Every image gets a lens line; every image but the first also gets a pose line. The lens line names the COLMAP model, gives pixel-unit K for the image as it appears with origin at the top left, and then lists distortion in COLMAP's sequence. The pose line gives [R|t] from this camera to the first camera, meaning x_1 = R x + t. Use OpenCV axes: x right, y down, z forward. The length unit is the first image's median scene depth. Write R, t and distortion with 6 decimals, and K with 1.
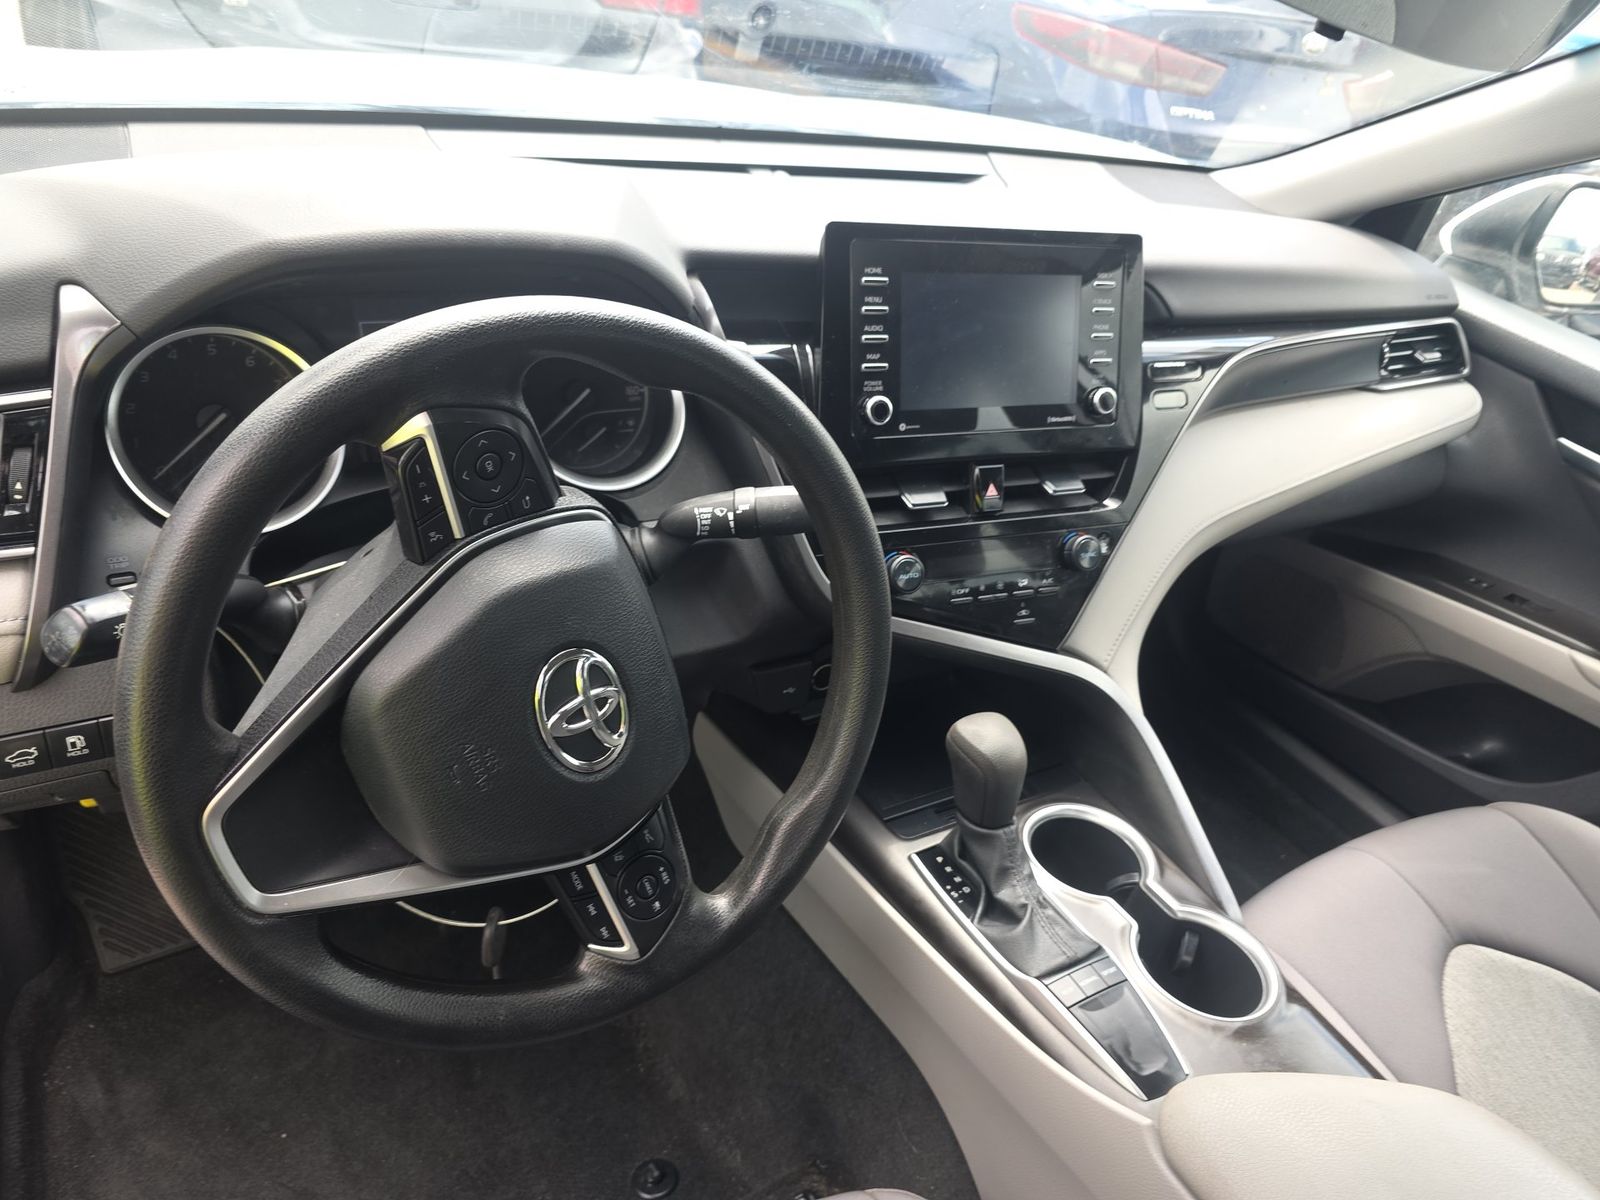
lens RADIAL K [[1118.8, 0, 826.0], [0, 1118.8, 579.7], [0, 0, 1]] dist [0.032840, -0.040815]
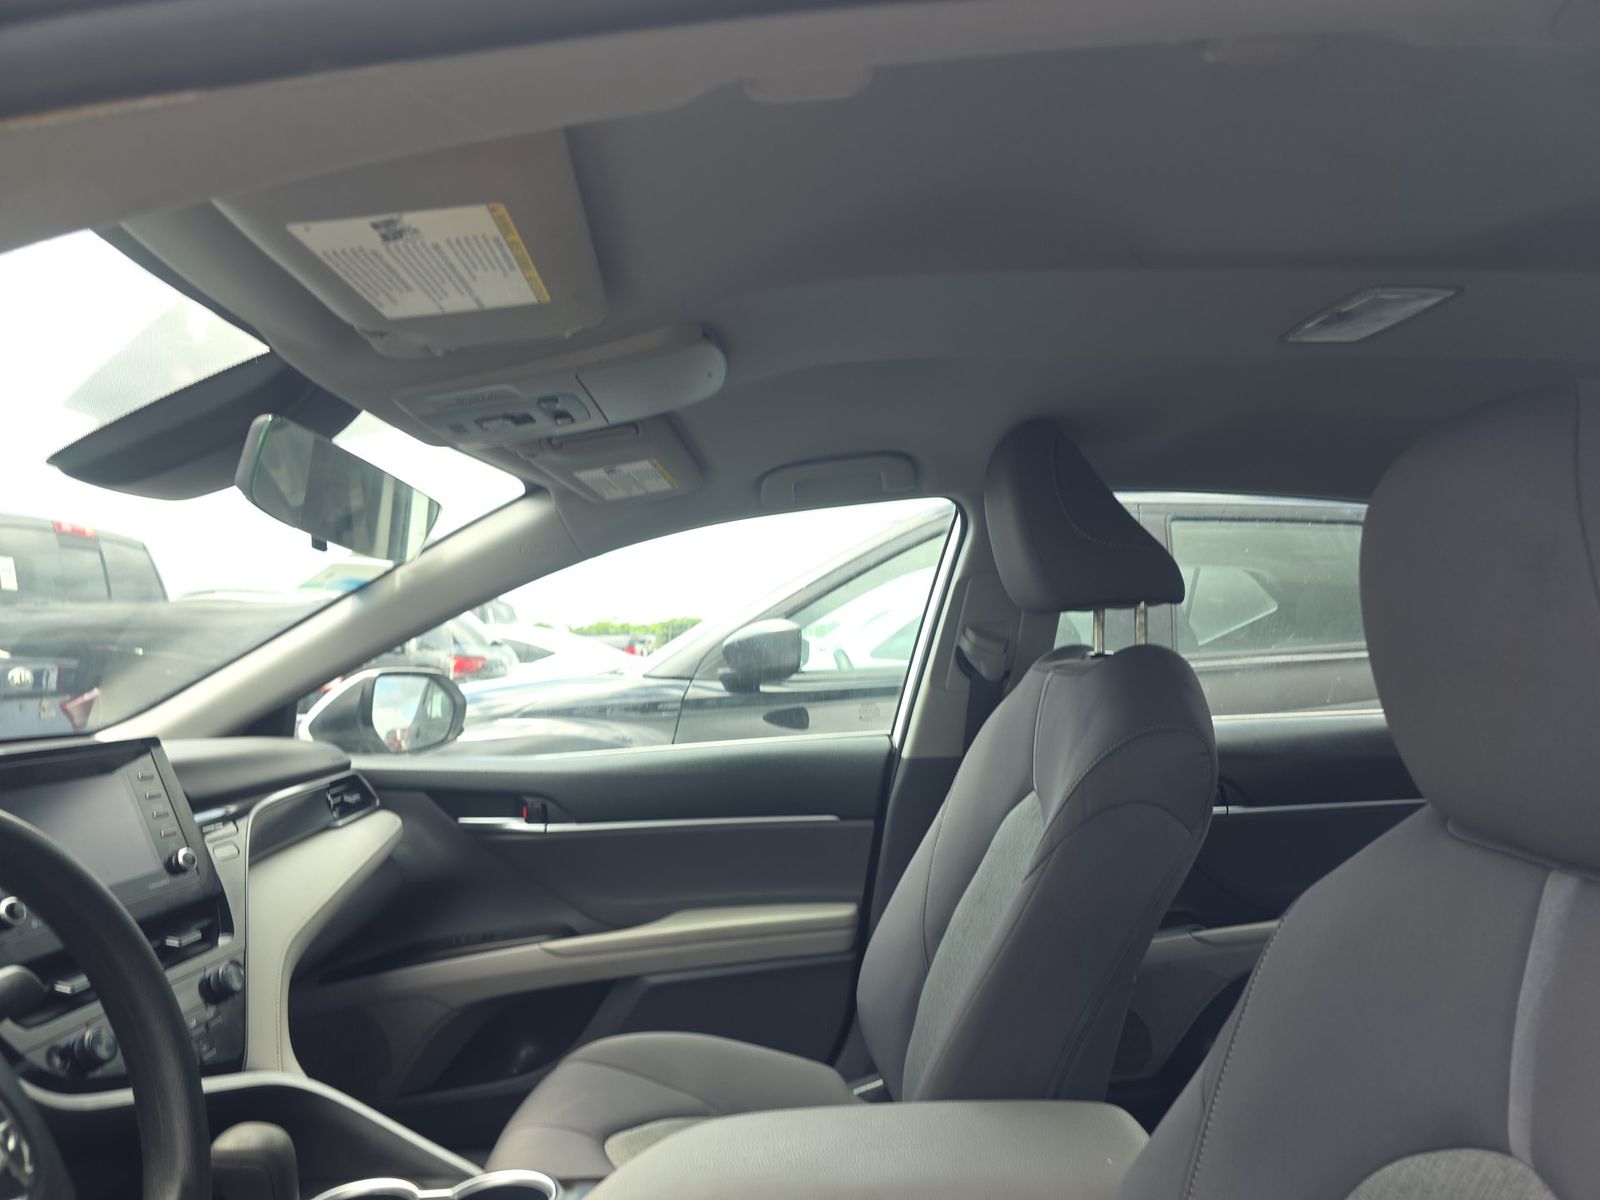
lens RADIAL K [[1075.3, 0, 745.5], [0, 1075.3, 598.2], [0, 0, 1]] dist [0.056943, -0.070593]
pose [[0.523379, -0.132223, 0.841779, -0.437839], [0.538877, 0.816612, -0.206778, 0.200308], [-0.660066, 0.561838, 0.498649, -0.150527]]
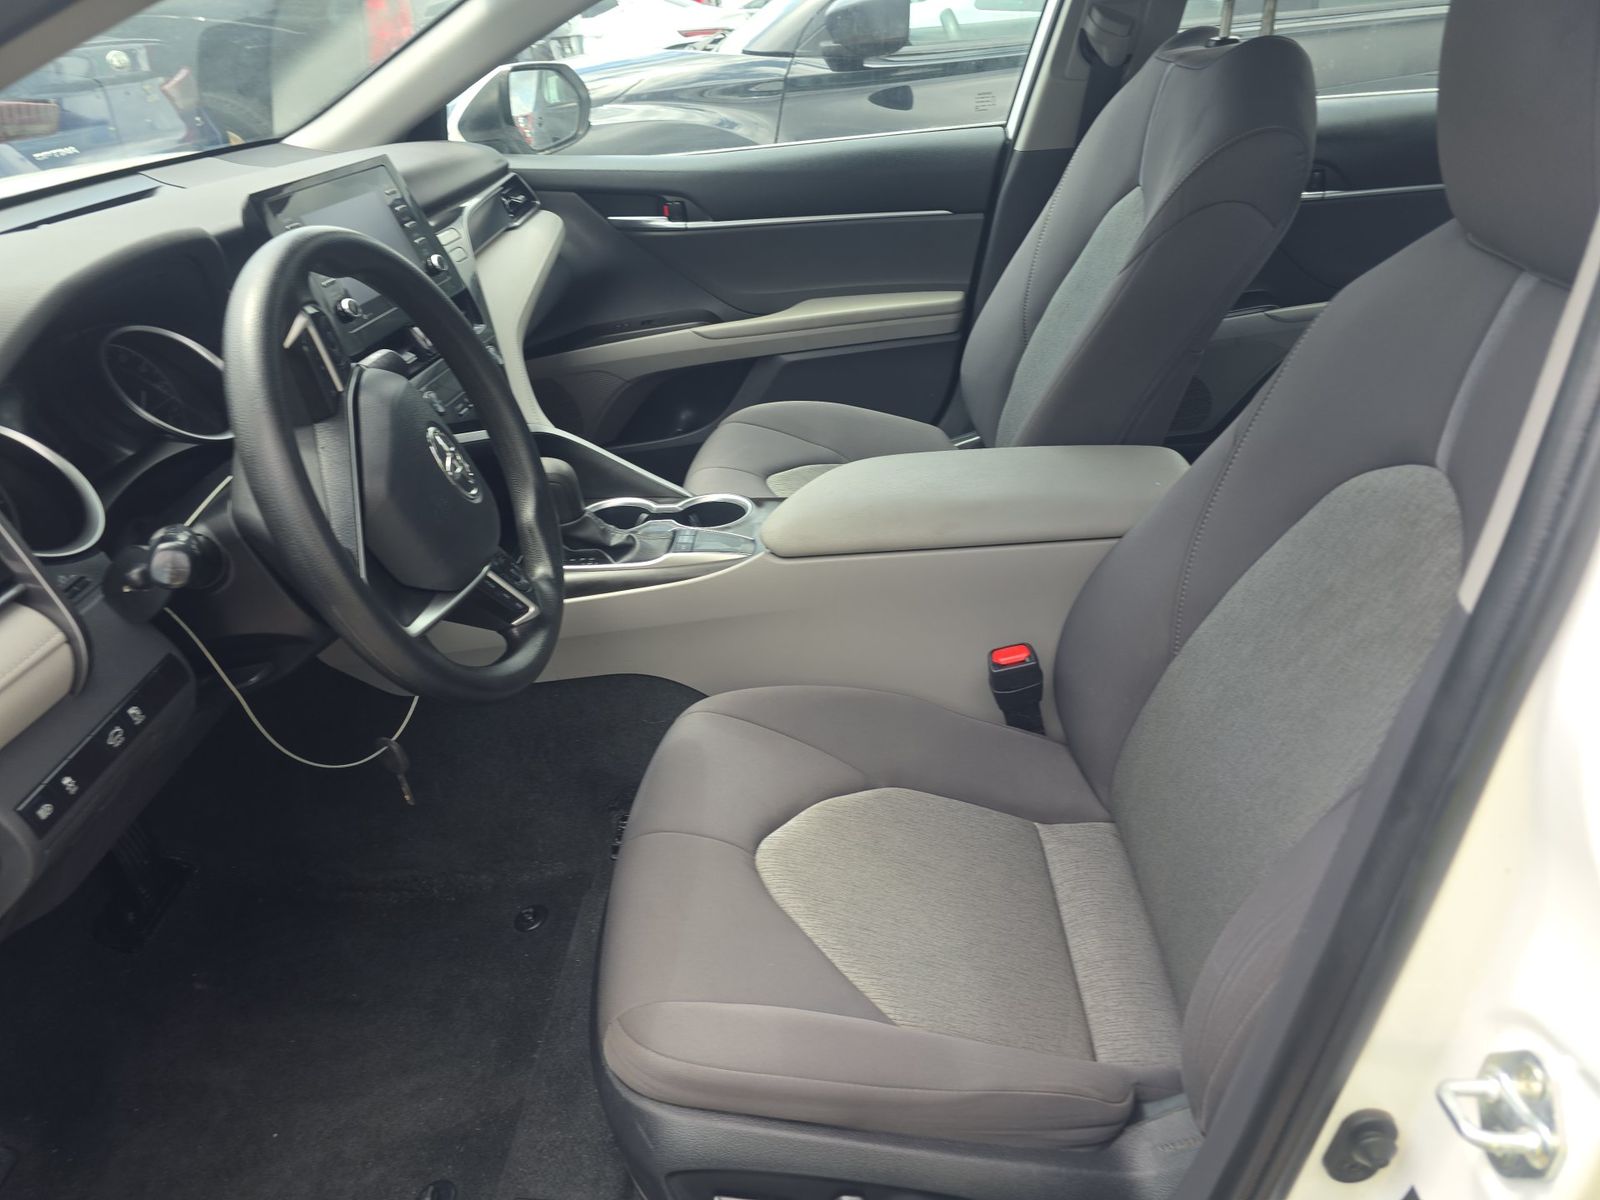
lens RADIAL K [[1118.8, 0, 826.0], [0, 1118.8, 579.7], [0, 0, 1]] dist [0.032840, -0.040815]
pose [[0.517975, -0.544647, 0.659592, -0.789320], [0.543423, 0.805019, 0.237982, 0.113723], [-0.660601, 0.235169, 0.712953, -0.326083]]
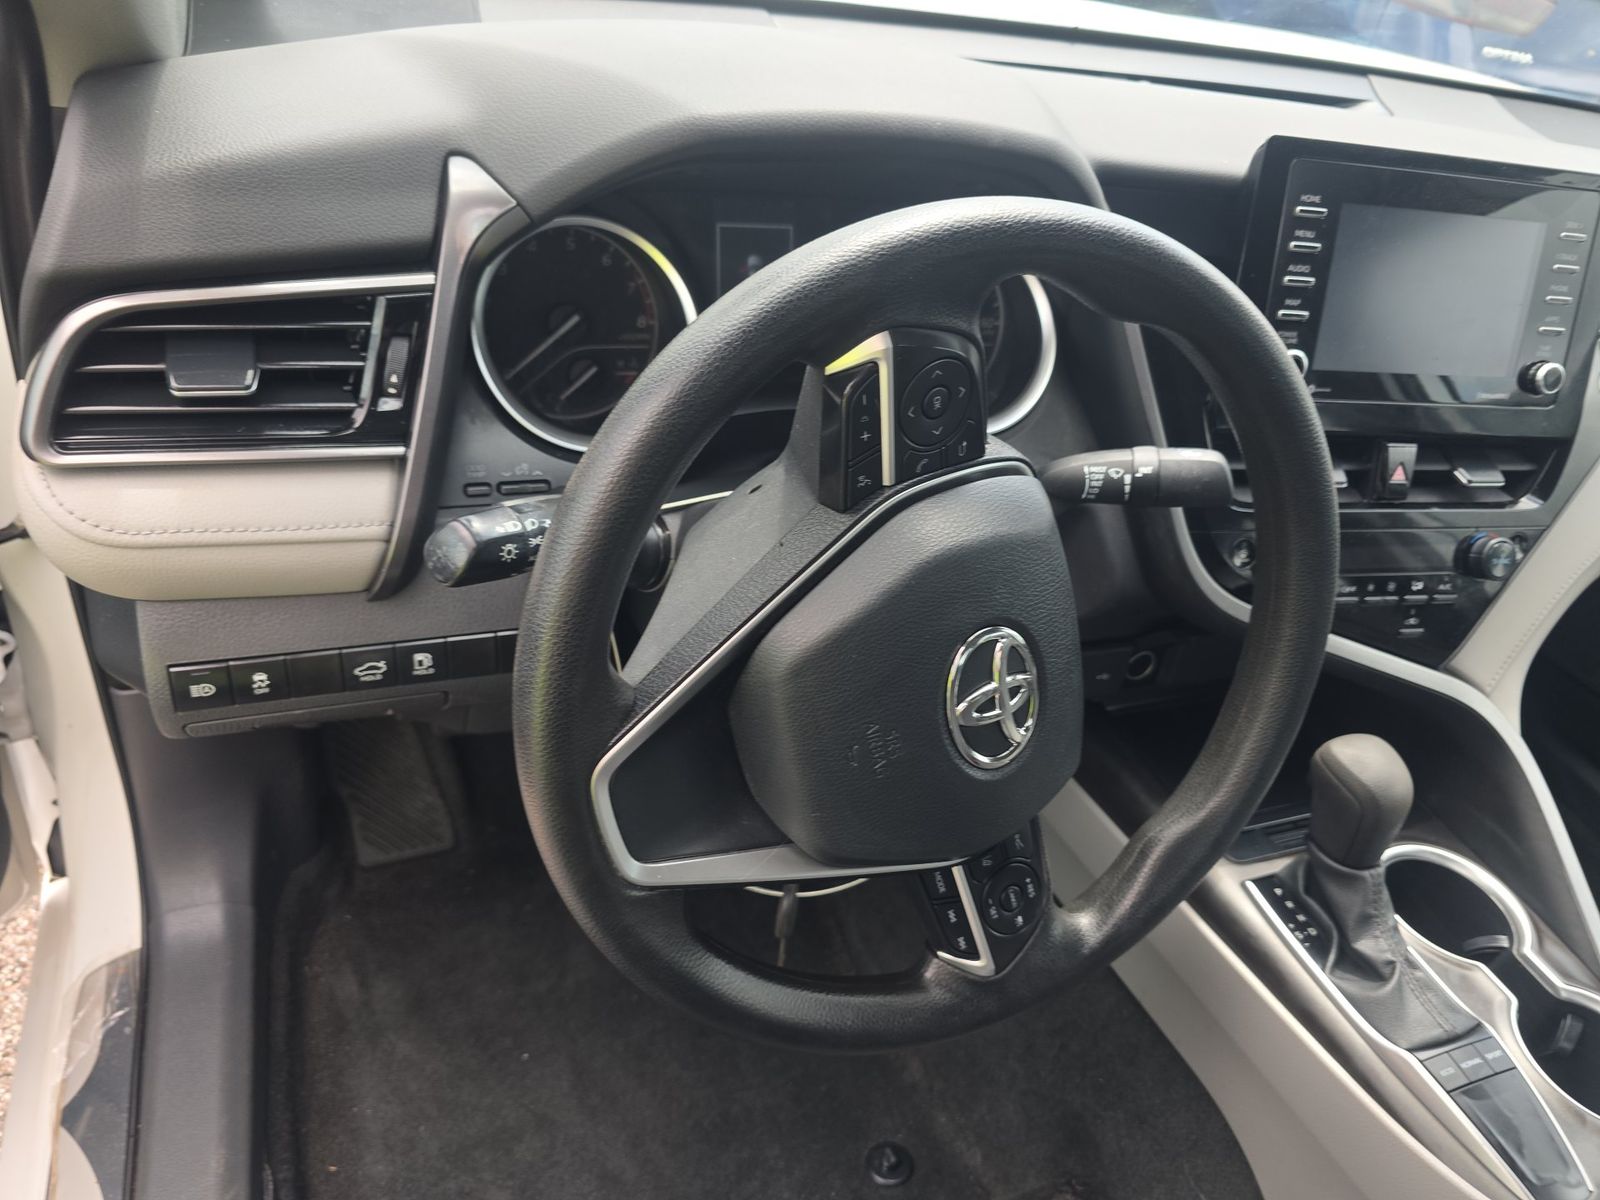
lens RADIAL K [[1118.0, 0, 800.0], [0, 1118.0, 600.0], [0, 0, 1]] dist [0.023970, -0.044134]
pose [[0.983817, 0.110063, -0.141386, -0.182485], [-0.100016, 0.992054, 0.076323, -0.005630], [0.148663, -0.060947, 0.987008, 0.104799]]
